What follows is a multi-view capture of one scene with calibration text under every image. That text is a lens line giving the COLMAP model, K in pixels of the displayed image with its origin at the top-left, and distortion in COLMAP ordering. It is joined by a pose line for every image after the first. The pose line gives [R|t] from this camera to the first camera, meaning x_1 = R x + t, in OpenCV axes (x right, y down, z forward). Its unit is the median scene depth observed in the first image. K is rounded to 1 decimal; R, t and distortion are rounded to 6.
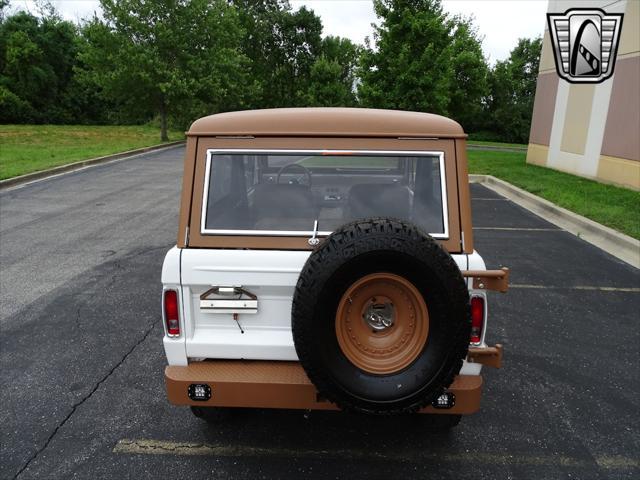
lens RADIAL K [[453.6, 0, 330.0], [0, 453.6, 228.5], [0, 0, 1]] dist [-0.012715, 0.005545]
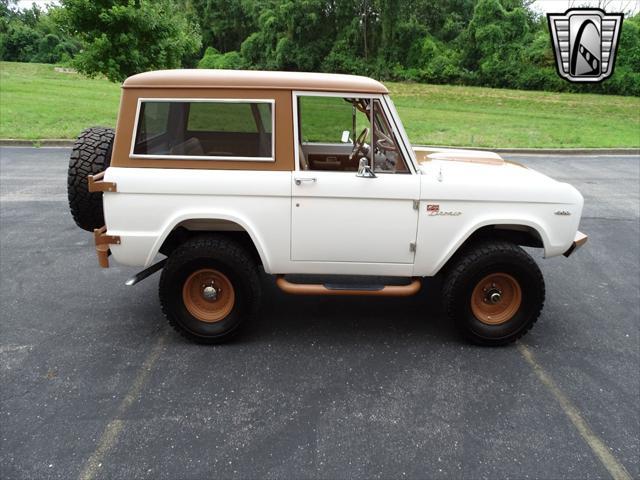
lens RADIAL K [[453.6, 0, 326.4], [0, 453.6, 240.1], [0, 0, 1]] dist [-0.012715, 0.005545]
pose [[0.061203, 0.334206, -0.940511, 1.065653], [-0.273782, 0.911758, 0.306172, -0.218618], [0.959843, 0.238756, 0.147302, 0.887058]]
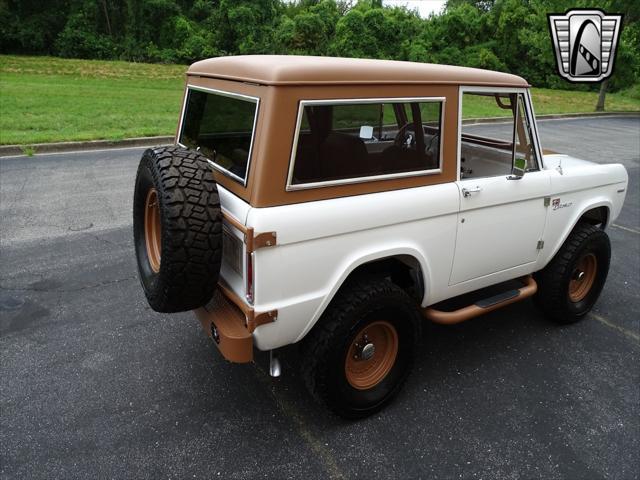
lens RADIAL K [[453.6, 0, 323.1], [0, 453.6, 233.3], [0, 0, 1]] dist [-0.012715, 0.005545]
pose [[0.554978, 0.300753, -0.775594, 0.664632], [-0.236713, 0.950907, 0.199354, -0.069347], [0.797475, 0.072956, 0.598925, 0.315999]]
